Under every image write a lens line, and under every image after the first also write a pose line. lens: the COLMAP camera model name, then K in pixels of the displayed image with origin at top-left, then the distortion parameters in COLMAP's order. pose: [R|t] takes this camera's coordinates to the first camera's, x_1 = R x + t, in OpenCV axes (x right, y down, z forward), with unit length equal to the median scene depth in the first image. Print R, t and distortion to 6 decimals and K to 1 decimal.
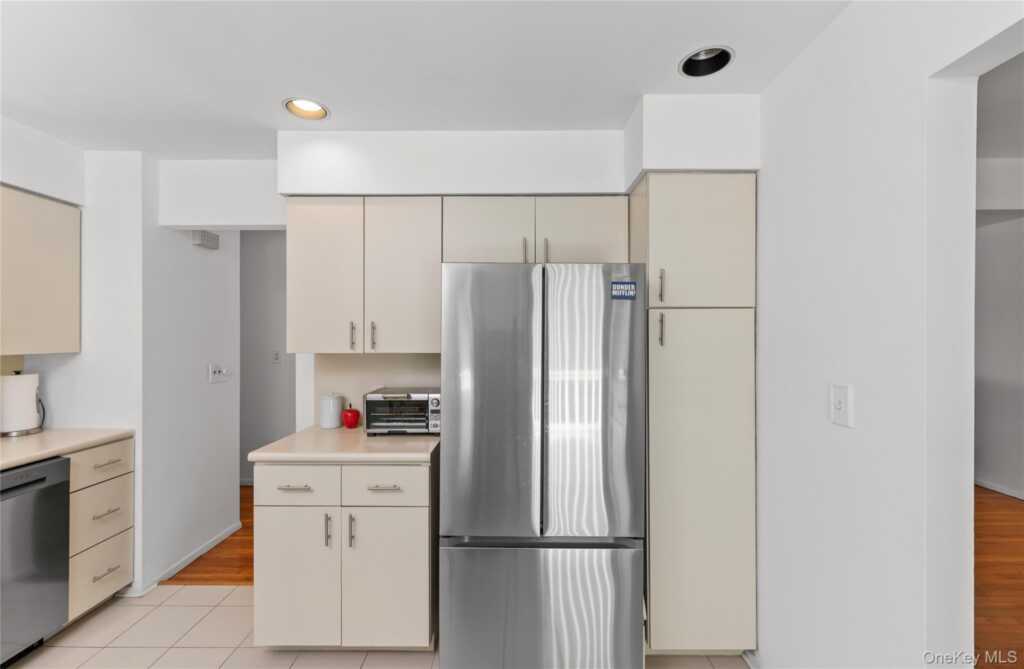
lens RADIAL K [[431.5, 0, 514.0], [0, 431.5, 337.5], [0, 0, 1]] dist [-0.002186, 0.000003]
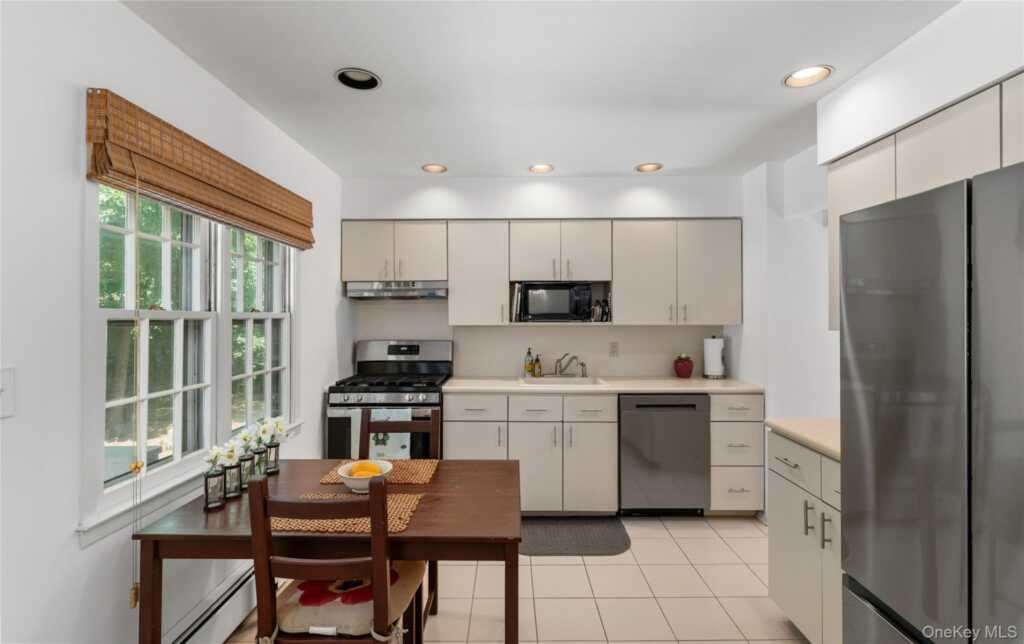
lens RADIAL K [[451.2, 0, 509.0], [0, 451.2, 314.5], [0, 0, 1]] dist [0.003509, 0.001513]
pose [[-0.000148, -0.000189, -1.000000, 0.461997], [0.003439, 0.999994, -0.000190, -0.001400], [0.999994, -0.003439, -0.000147, 0.289964]]
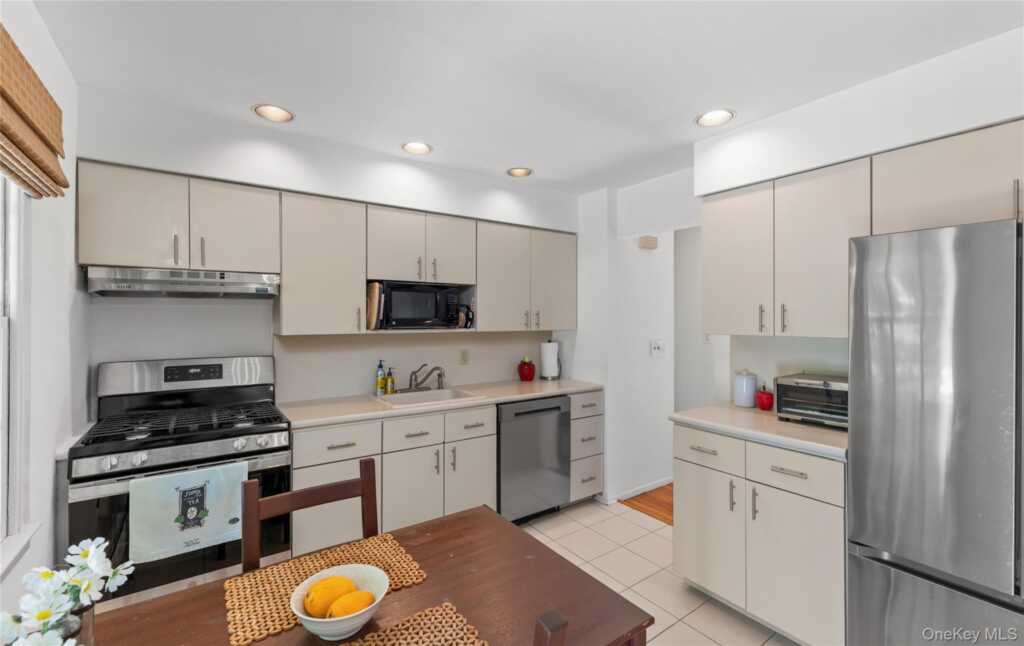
lens RADIAL K [[435.8, 0, 510.2], [0, 435.8, 319.1], [0, 0, 1]] dist [0.008185, -0.000199]
pose [[0.576286, -0.000988, -0.817248, 0.127782], [0.001689, 0.999999, -0.000018, -0.004540], [0.817247, -0.001369, 0.576287, -0.086670]]
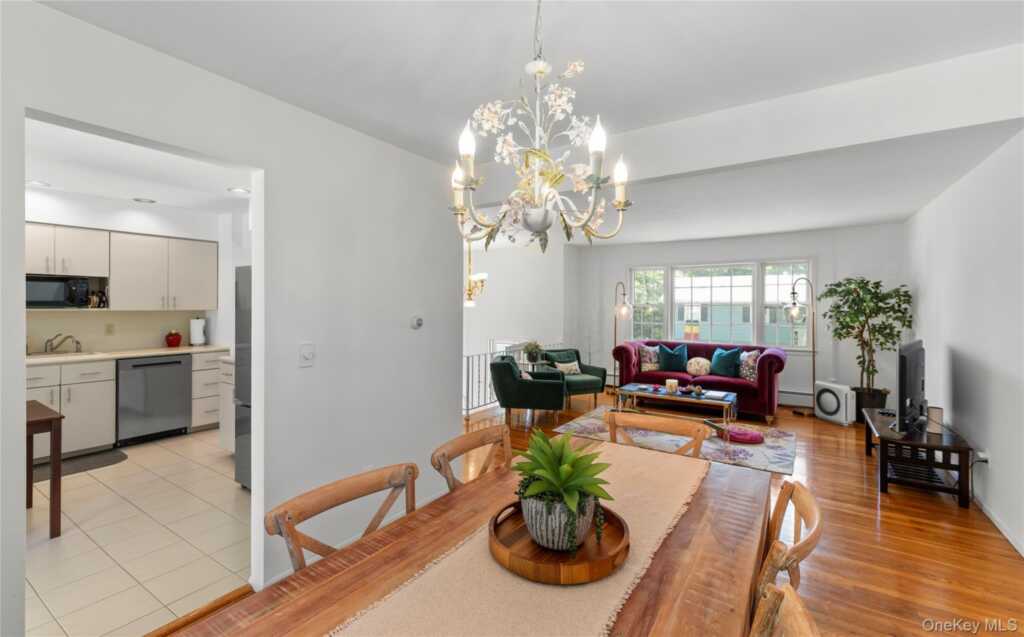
lens RADIAL K [[451.2, 0, 515.2], [0, 451.2, 305.8], [0, 0, 1]] dist [0.003509, 0.001513]
pose [[0.837856, 0.005267, -0.545865, 1.606774], [-0.003890, 0.999986, 0.003678, 0.000049], [0.545877, -0.000959, 0.837865, -0.082186]]
